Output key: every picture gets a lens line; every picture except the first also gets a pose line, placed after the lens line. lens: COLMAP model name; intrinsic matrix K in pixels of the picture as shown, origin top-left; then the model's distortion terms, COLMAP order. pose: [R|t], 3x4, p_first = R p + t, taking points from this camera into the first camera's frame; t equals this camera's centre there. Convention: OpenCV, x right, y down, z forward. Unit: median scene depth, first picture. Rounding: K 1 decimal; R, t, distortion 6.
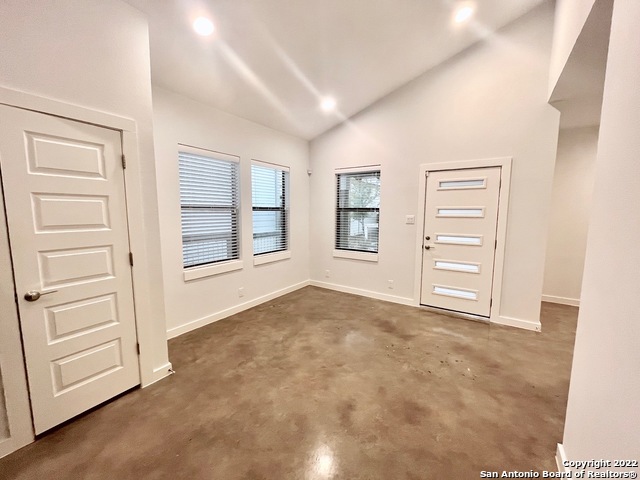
lens RADIAL K [[262.2, 0, 319.6], [0, 262.2, 242.1], [0, 0, 1]] dist [0.002634, -0.000011]
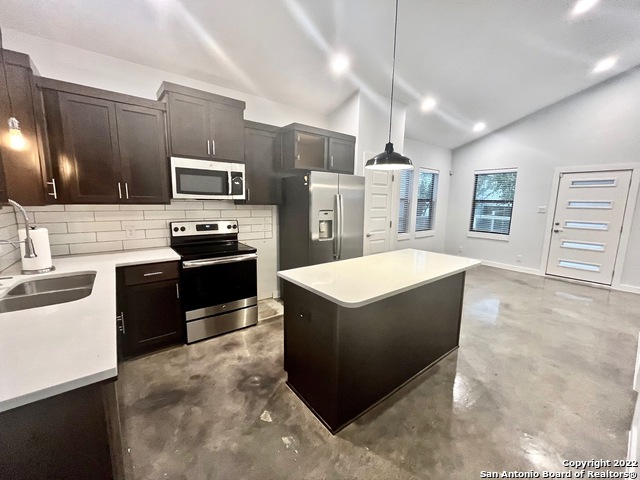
lens RADIAL K [[262.2, 0, 320.8], [0, 262.2, 239.8], [0, 0, 1]] dist [0.002634, -0.000011]
pose [[0.952591, 0.057911, -0.298692, -0.323288], [-0.049029, 0.998106, 0.037151, 0.074092], [0.300278, -0.020745, 0.953626, -0.623300]]
